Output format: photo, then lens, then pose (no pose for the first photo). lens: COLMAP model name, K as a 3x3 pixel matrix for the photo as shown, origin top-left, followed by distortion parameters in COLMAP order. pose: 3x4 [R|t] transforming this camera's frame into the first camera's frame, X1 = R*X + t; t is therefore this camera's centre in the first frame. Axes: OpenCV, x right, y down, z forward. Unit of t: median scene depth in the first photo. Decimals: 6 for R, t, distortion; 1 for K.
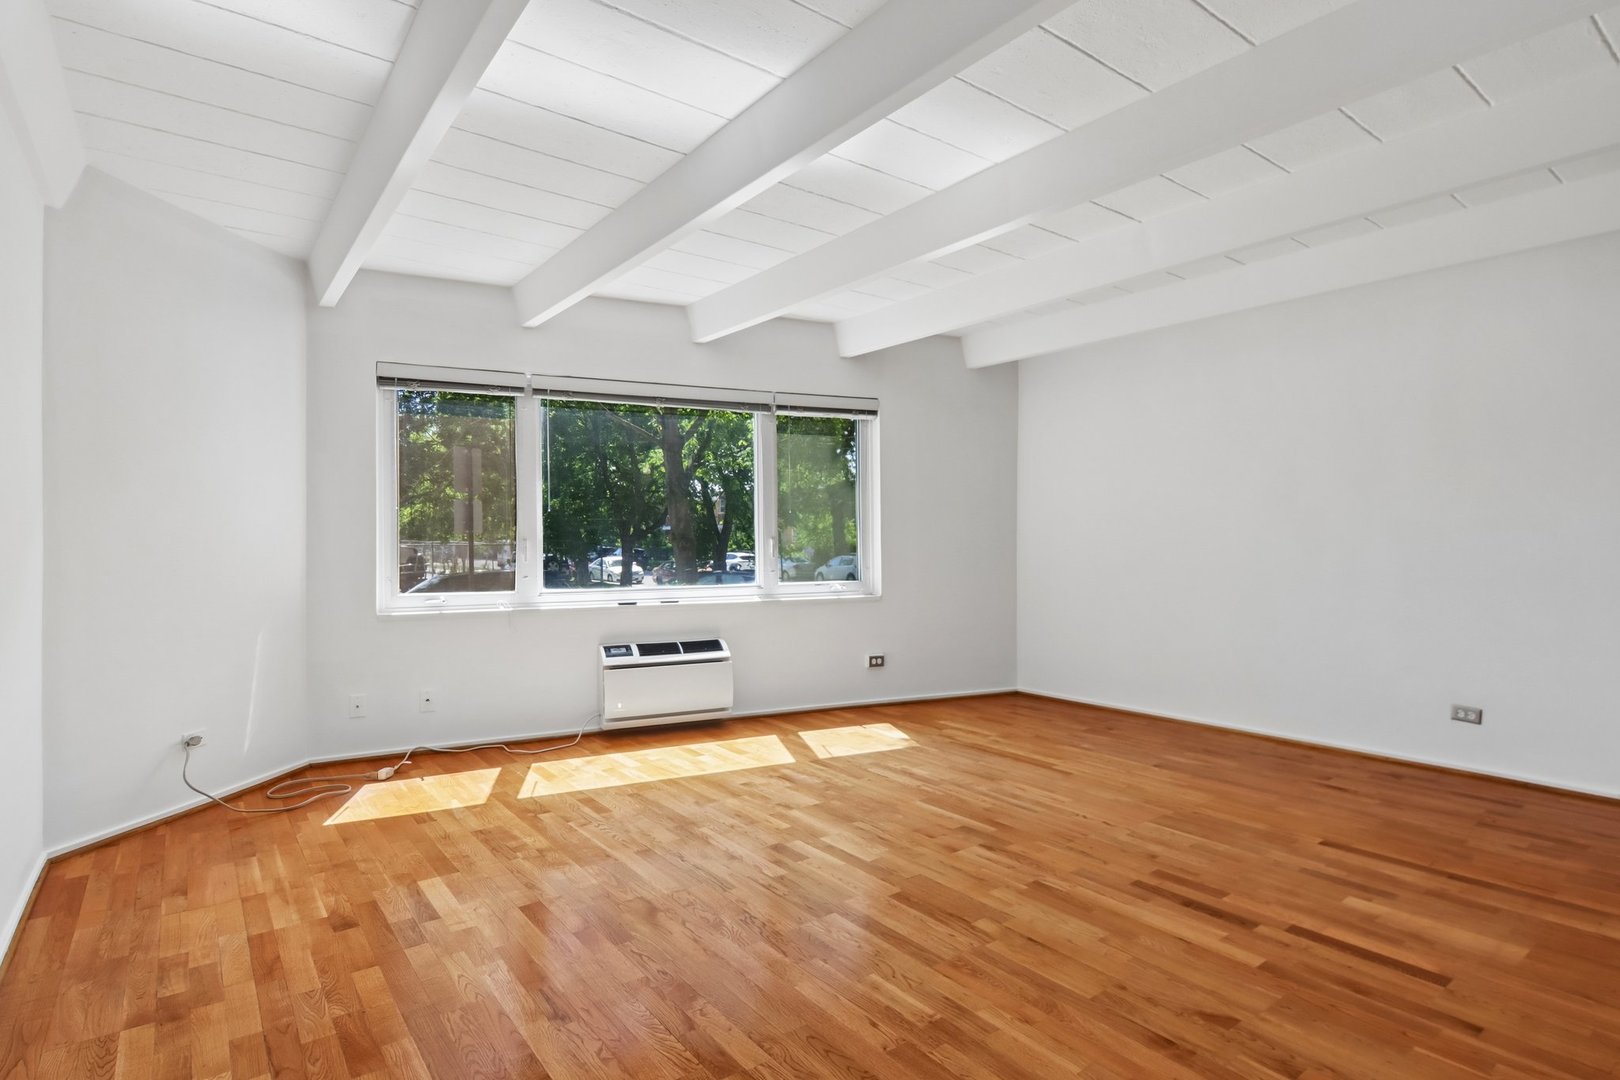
lens RADIAL K [[843.6, 0, 847.0], [0, 843.6, 541.5], [0, 0, 1]] dist [0.003924, -0.010733]
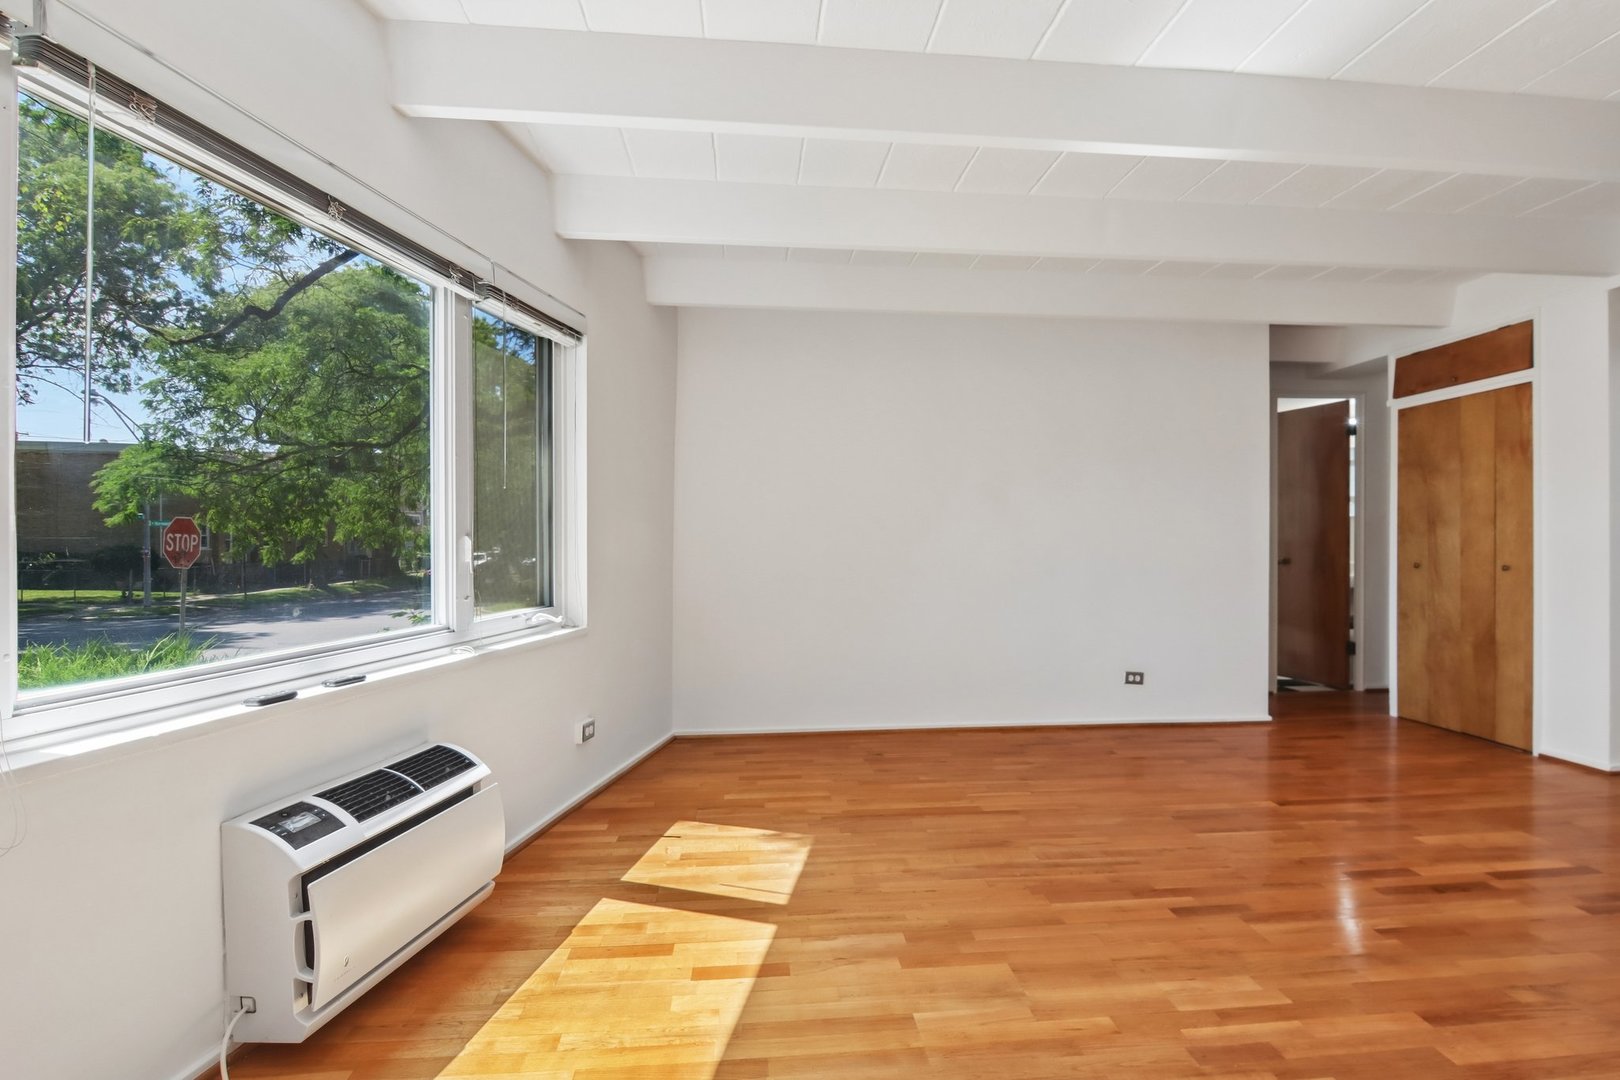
lens RADIAL K [[843.6, 0, 847.0], [0, 843.6, 541.5], [0, 0, 1]] dist [0.003924, -0.010733]
pose [[0.532371, -0.002959, 0.846506, -0.596267], [0.003712, 0.999992, 0.001160, 0.000057], [-0.846503, 0.002525, 0.532378, 0.747722]]
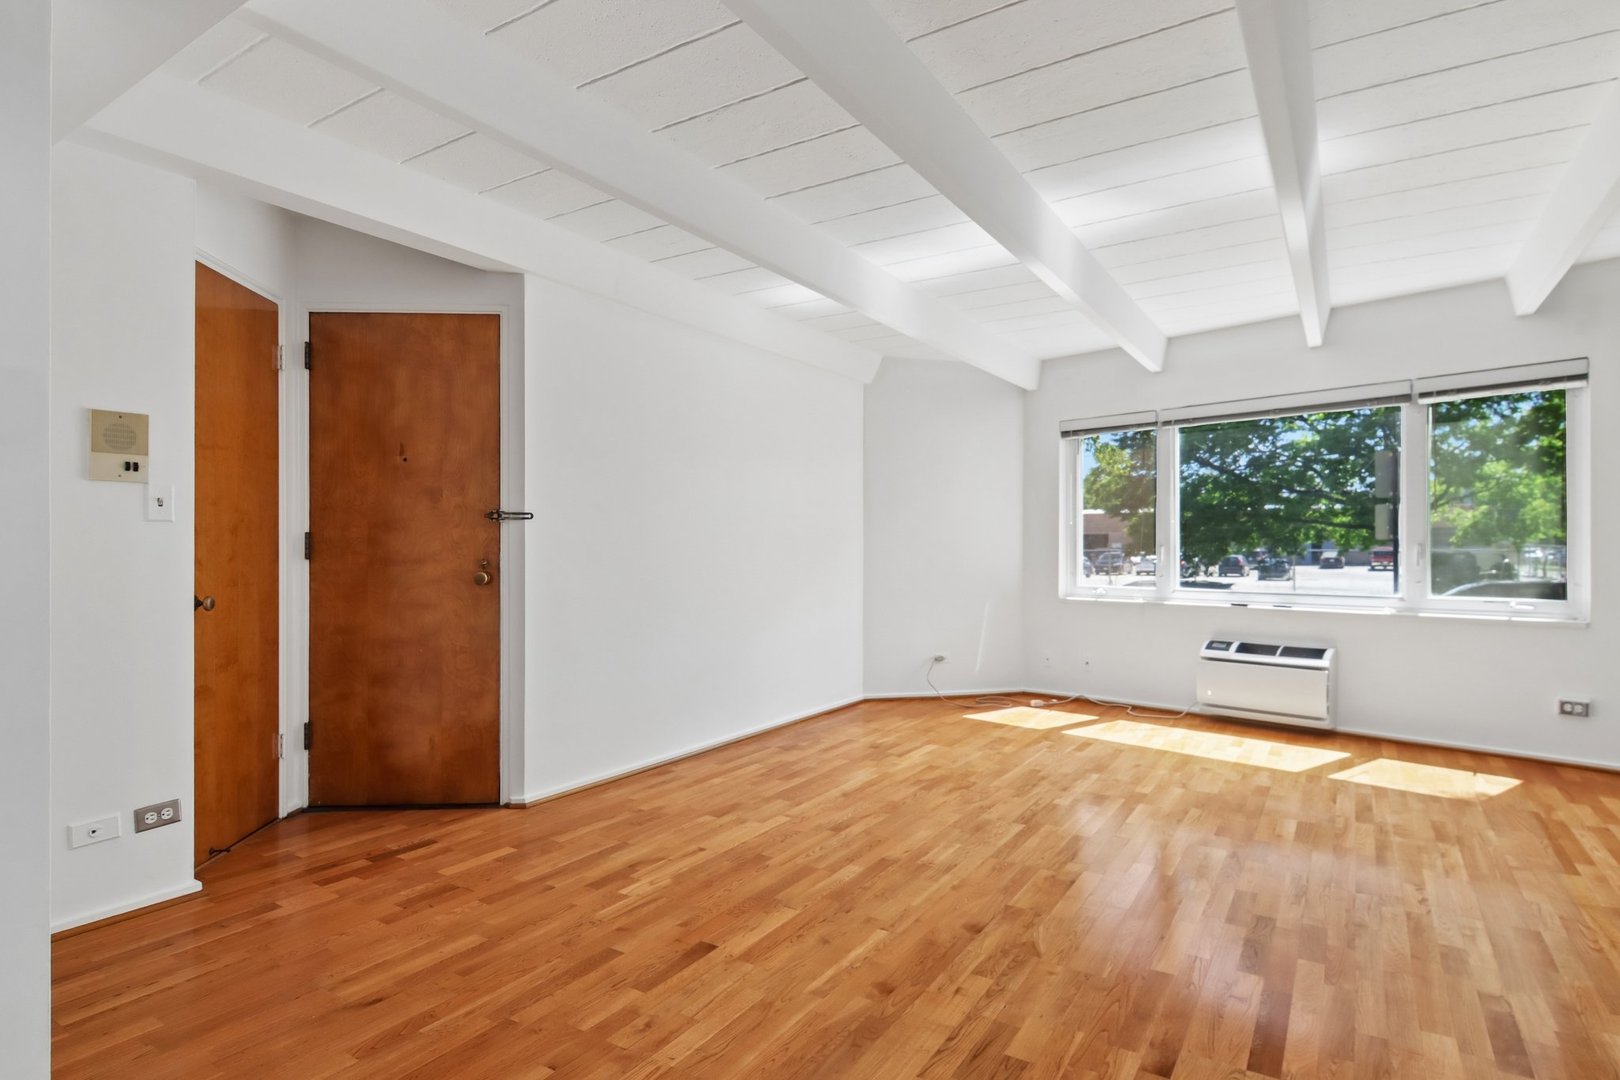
lens RADIAL K [[848.9, 0, 822.5], [0, 848.9, 542.0], [0, 0, 1]] dist [0.005351, -0.001467]
pose [[0.321668, -0.003277, -0.946847, 0.798239], [-0.004089, 0.999980, -0.004849, 0.000529], [0.946844, 0.005431, 0.321648, 0.180075]]
